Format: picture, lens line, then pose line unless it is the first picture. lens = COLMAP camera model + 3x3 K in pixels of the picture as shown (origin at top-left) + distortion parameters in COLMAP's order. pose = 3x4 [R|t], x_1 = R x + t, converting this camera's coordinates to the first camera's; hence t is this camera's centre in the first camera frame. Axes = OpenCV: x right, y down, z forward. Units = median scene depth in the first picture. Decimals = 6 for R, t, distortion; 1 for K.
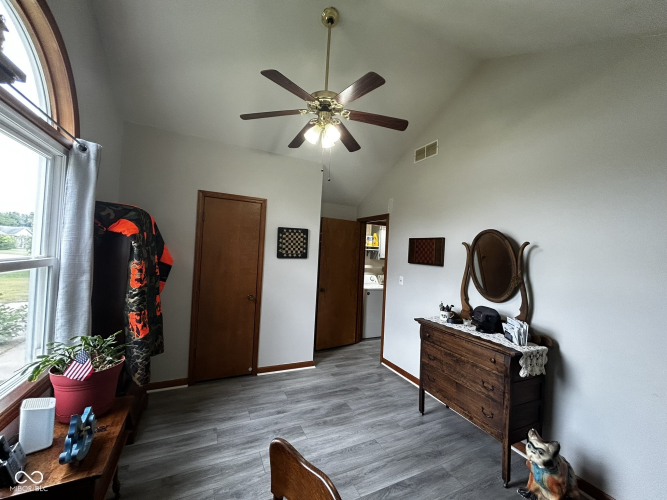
lens RADIAL K [[267.0, 0, 332.1], [0, 267.0, 248.9], [0, 0, 1]] dist [-0.001710, 0.000230]
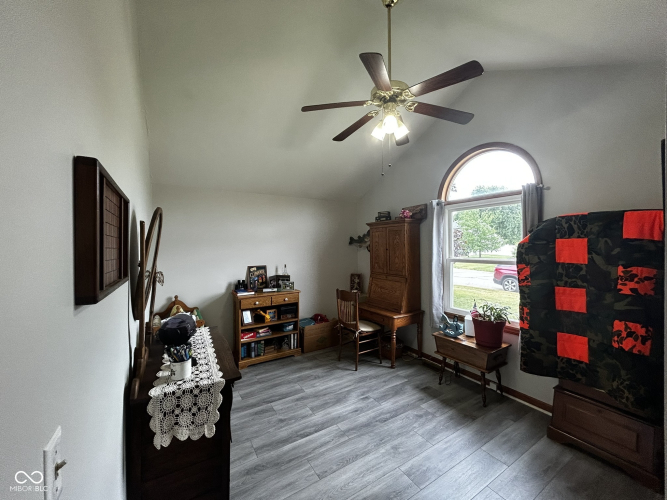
lens RADIAL K [[267.0, 0, 334.8], [0, 267.0, 248.4], [0, 0, 1]] dist [-0.001710, 0.000230]
pose [[-0.993314, -0.046150, -0.105819, 0.253028], [-0.044076, 0.998789, -0.021851, 0.031735], [0.106699, -0.017040, -0.994145, 1.976988]]
